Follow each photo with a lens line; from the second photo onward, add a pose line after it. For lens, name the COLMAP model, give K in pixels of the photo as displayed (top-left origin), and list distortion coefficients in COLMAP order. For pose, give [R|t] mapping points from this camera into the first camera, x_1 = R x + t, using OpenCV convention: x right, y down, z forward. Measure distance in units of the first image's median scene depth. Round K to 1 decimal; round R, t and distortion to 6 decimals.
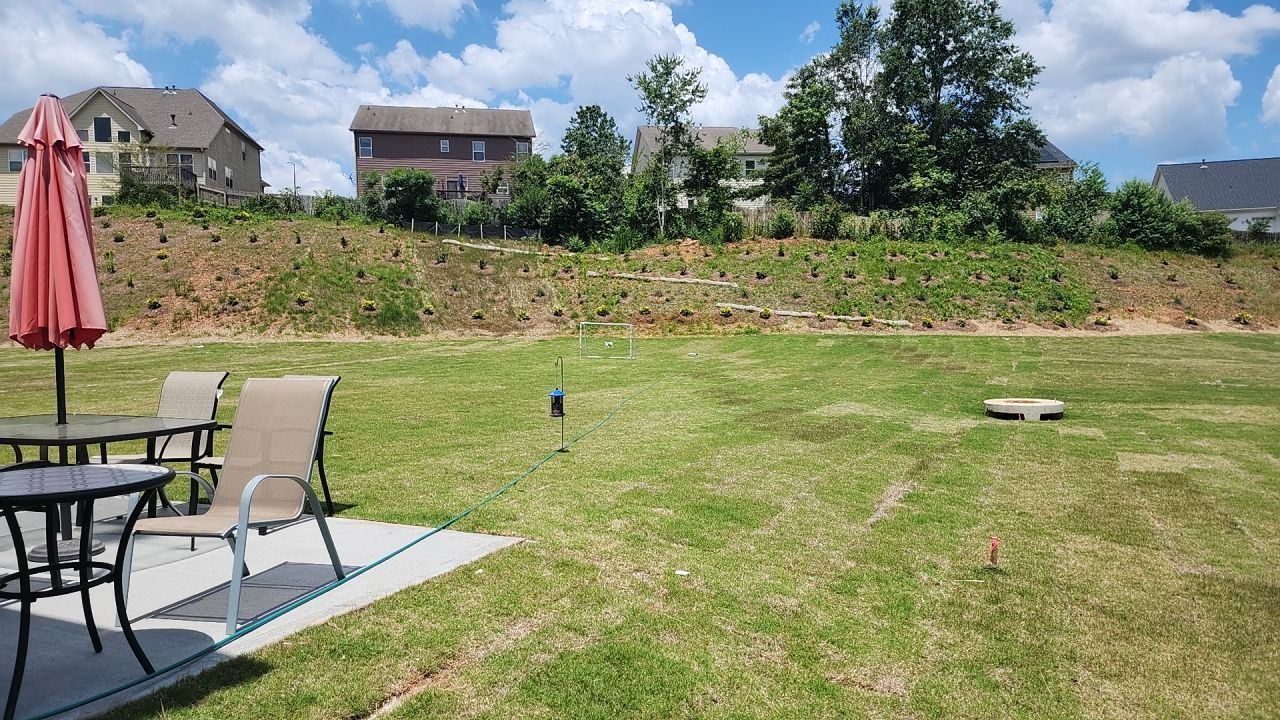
lens RADIAL K [[860.3, 0, 633.3], [0, 860.3, 360.2], [0, 0, 1]] dist [0.059293, -0.049938]
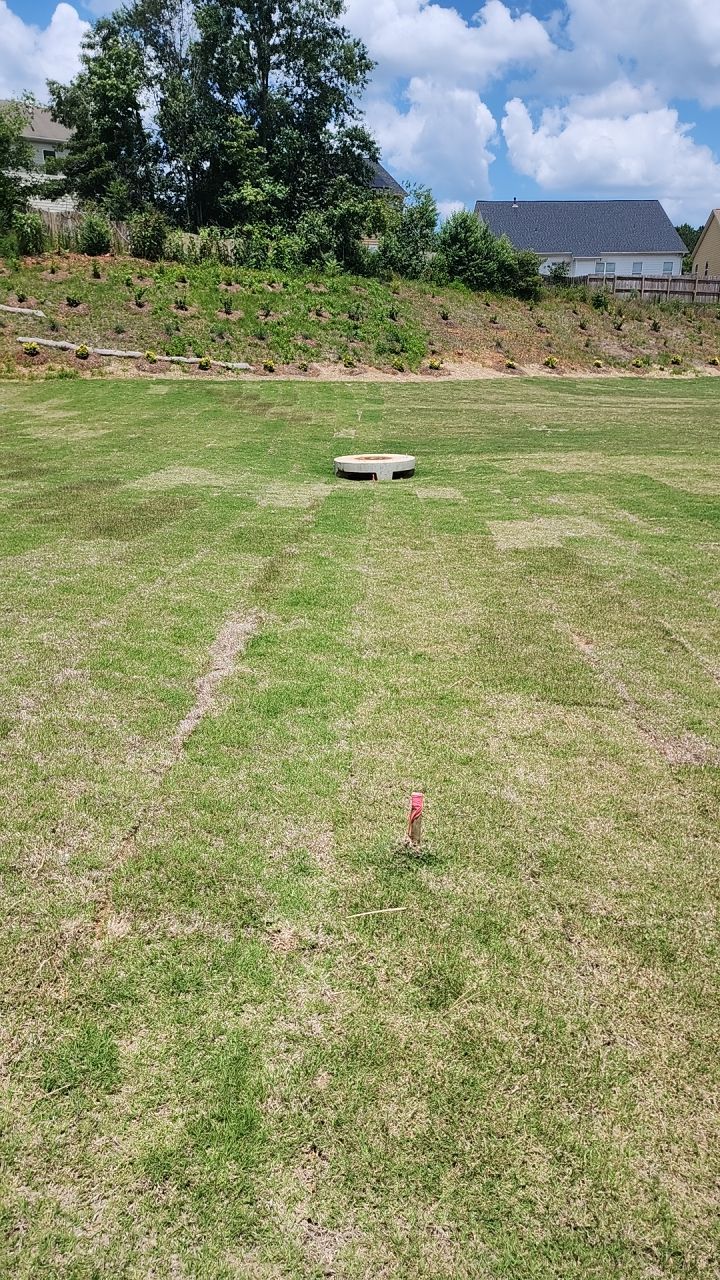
lens RADIAL K [[860.3, 0, 364.5], [0, 860.3, 667.4], [0, 0, 1]] dist [0.059293, -0.049938]
pose [[0.908684, -0.134801, 0.395122, 0.028940], [0.016969, 0.957580, 0.287667, -0.000529], [-0.417139, -0.254694, 0.872425, 0.084654]]
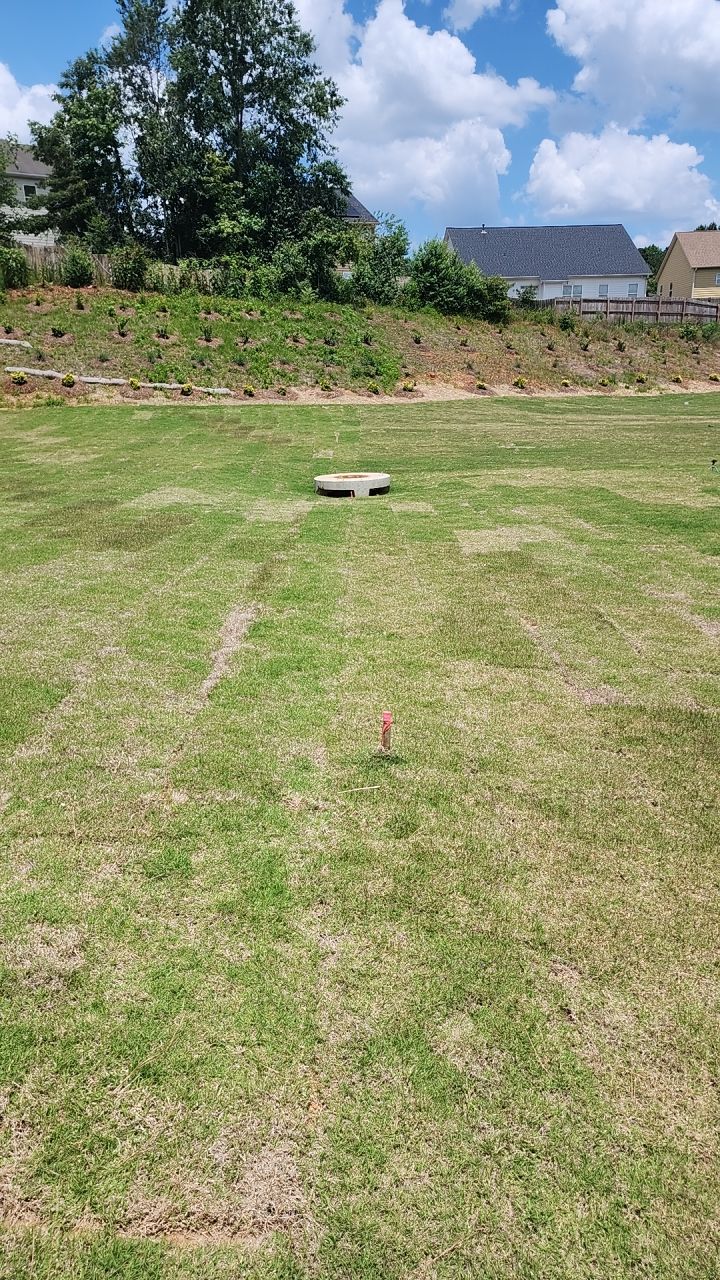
lens RADIAL K [[860.3, 0, 357.6], [0, 860.3, 664.2], [0, 0, 1]] dist [0.059293, -0.049938]
pose [[0.900635, -0.143089, 0.410344, 0.017739], [0.032953, 0.964007, 0.263827, -0.001236], [-0.433325, -0.224090, 0.872934, 0.060675]]
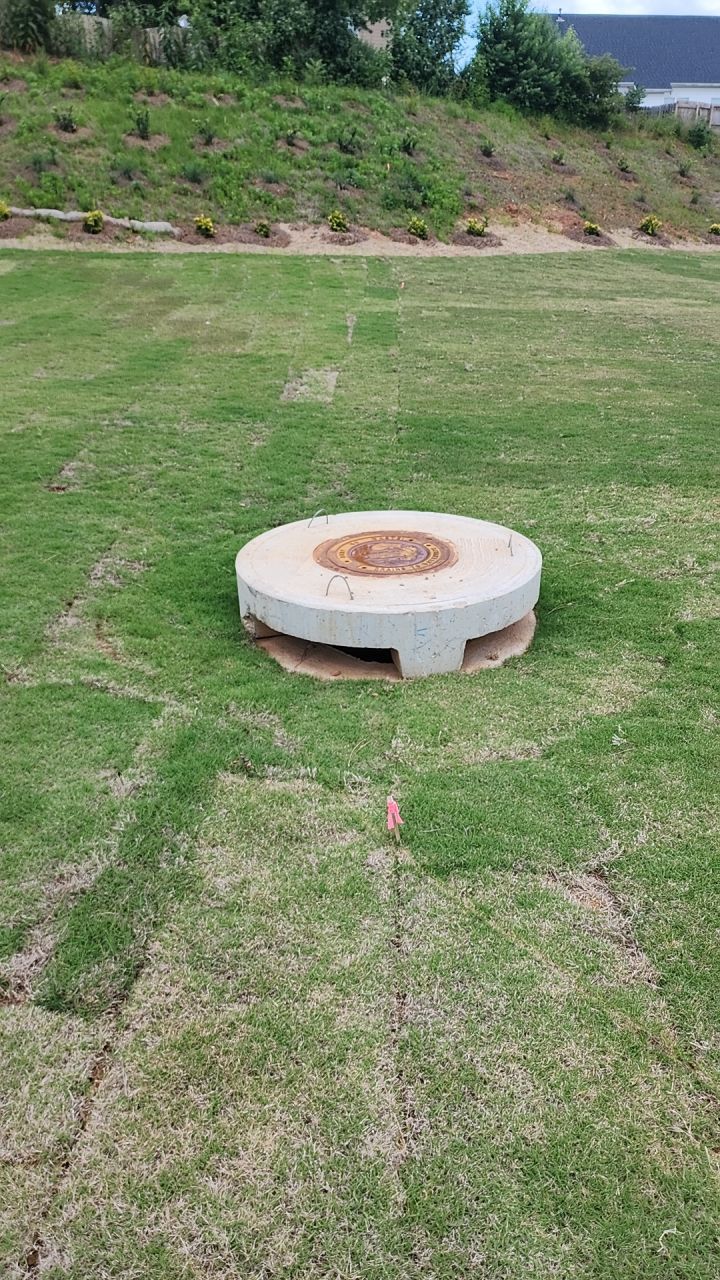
lens RADIAL K [[860.3, 0, 368.8], [0, 860.3, 668.9], [0, 0, 1]] dist [0.059293, -0.049938]
pose [[0.907386, -0.179561, 0.380011, 0.167523], [0.012383, 0.915175, 0.402866, -0.008557], [-0.420116, -0.360849, 0.832641, 0.382328]]
